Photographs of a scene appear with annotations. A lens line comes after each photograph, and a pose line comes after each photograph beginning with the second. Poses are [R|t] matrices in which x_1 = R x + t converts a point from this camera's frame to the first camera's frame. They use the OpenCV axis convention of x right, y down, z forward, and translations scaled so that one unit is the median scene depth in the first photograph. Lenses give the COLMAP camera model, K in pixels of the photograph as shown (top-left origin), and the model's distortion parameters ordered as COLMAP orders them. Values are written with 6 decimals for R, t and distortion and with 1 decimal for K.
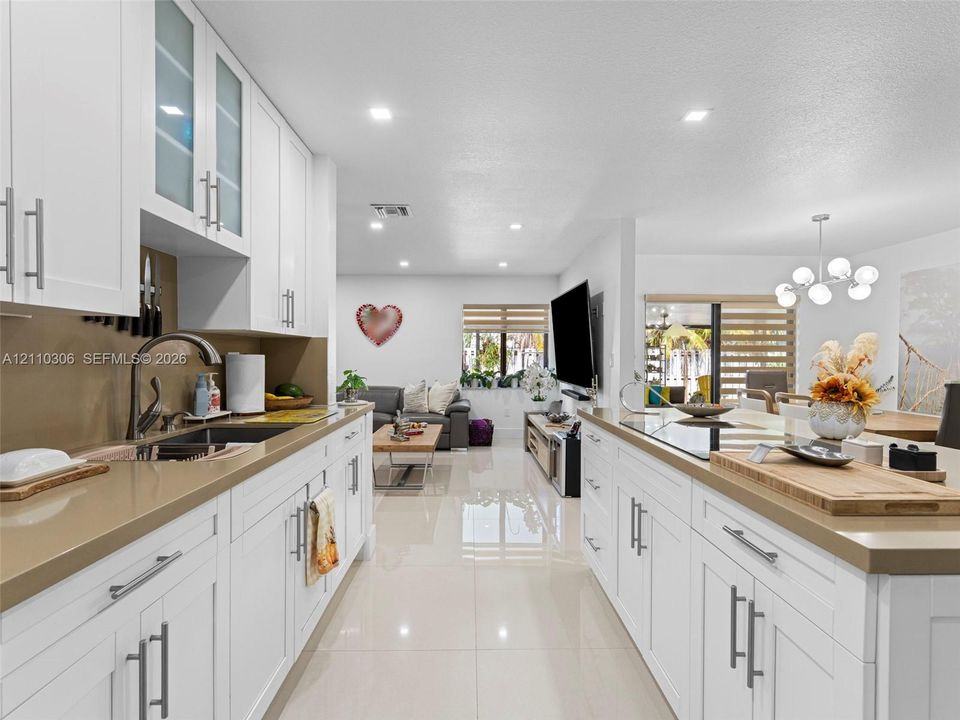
lens RADIAL K [[480.8, 0, 479.3], [0, 480.8, 364.2], [0, 0, 1]] dist [0.001277, -0.005681]
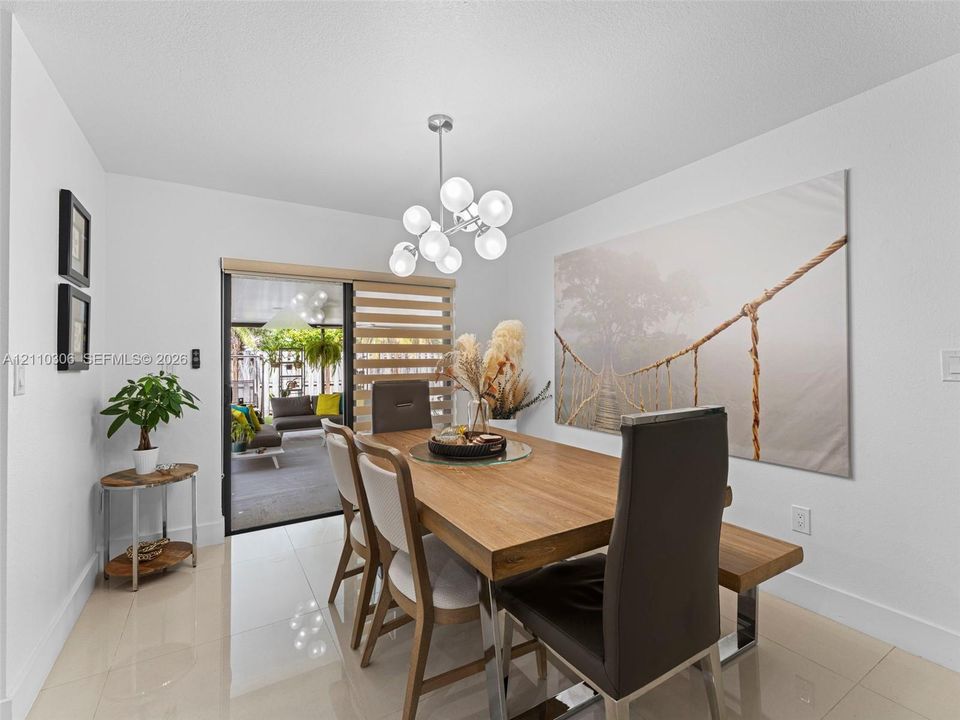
lens RADIAL K [[430.1, 0, 480.6], [0, 430.1, 351.5], [0, 0, 1]] dist [-0.004843, 0.000104]
pose [[0.863448, -0.004113, 0.504422, 0.407736], [0.020944, 0.999397, -0.027702, -0.008637], [-0.504004, 0.034484, 0.863013, 0.443979]]
